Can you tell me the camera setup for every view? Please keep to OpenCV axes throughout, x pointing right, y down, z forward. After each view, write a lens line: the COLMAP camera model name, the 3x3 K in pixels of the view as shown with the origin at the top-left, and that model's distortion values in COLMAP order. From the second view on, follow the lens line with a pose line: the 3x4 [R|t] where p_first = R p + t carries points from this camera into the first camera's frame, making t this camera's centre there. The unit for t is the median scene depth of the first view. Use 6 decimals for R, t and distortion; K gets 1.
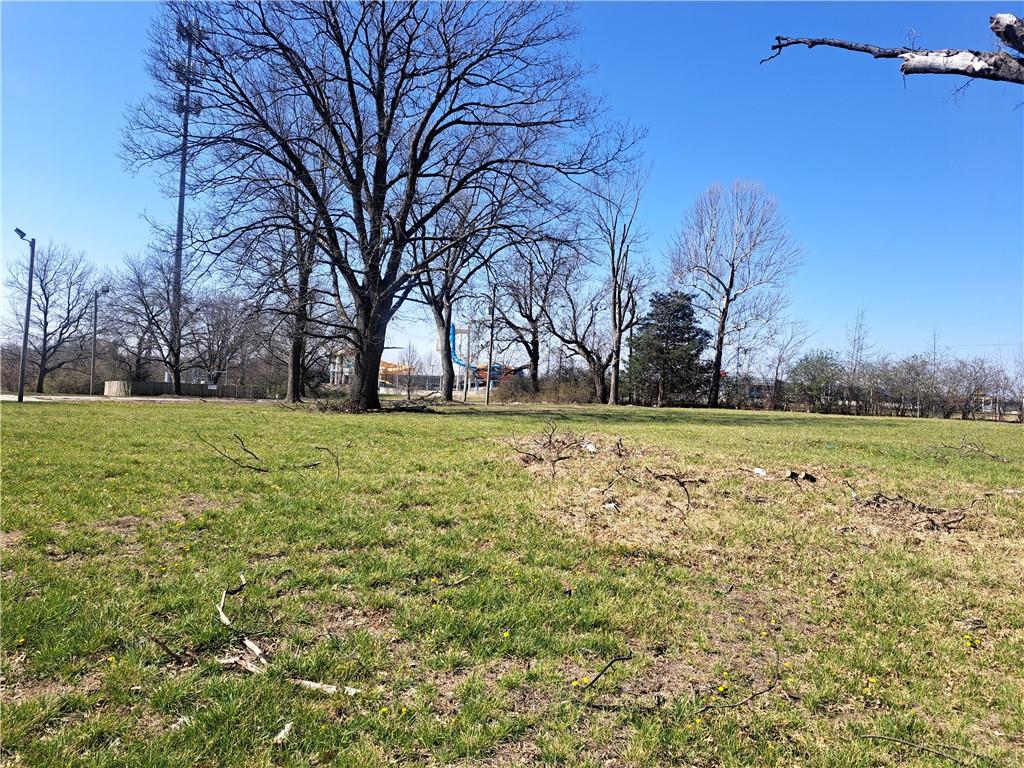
lens RADIAL K [[744.3, 0, 512.0], [0, 744.3, 384.0], [0, 0, 1]] dist [0.084483, -0.061112]
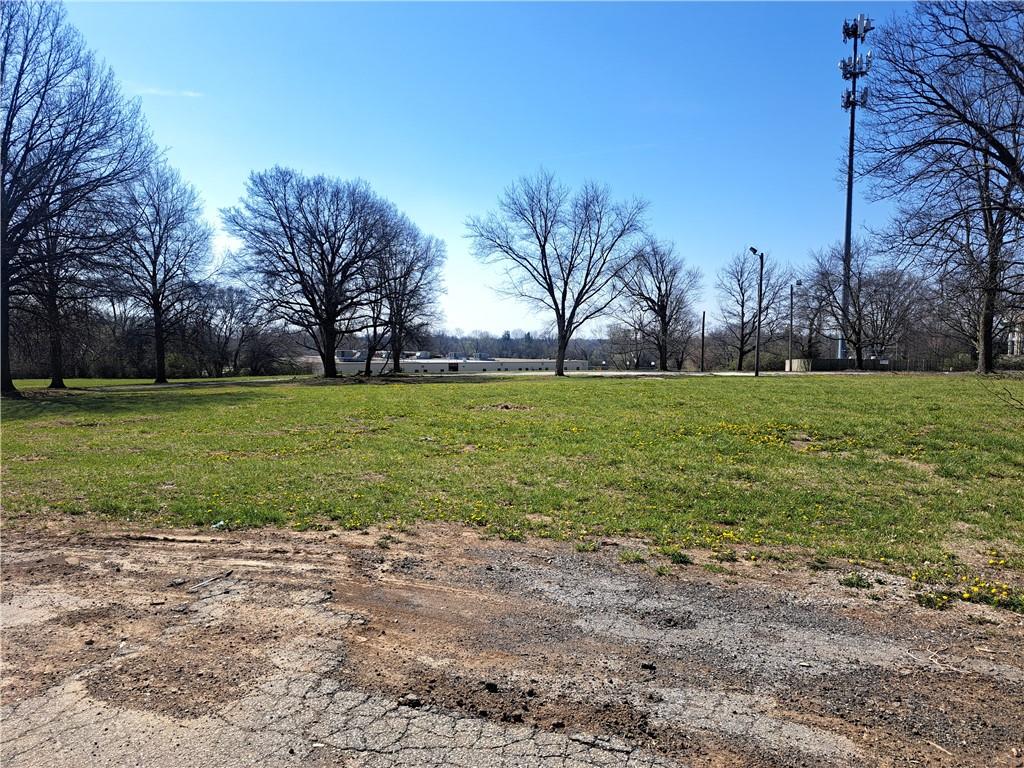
lens RADIAL K [[740.5, 0, 512.0], [0, 740.5, 384.0], [0, 0, 1]] dist [0.089820, -0.085162]
pose [[0.692029, -0.009112, -0.721812, 0.003797], [0.031825, 0.999333, 0.017896, -0.000378], [0.721168, -0.035356, 0.691858, -0.108706]]
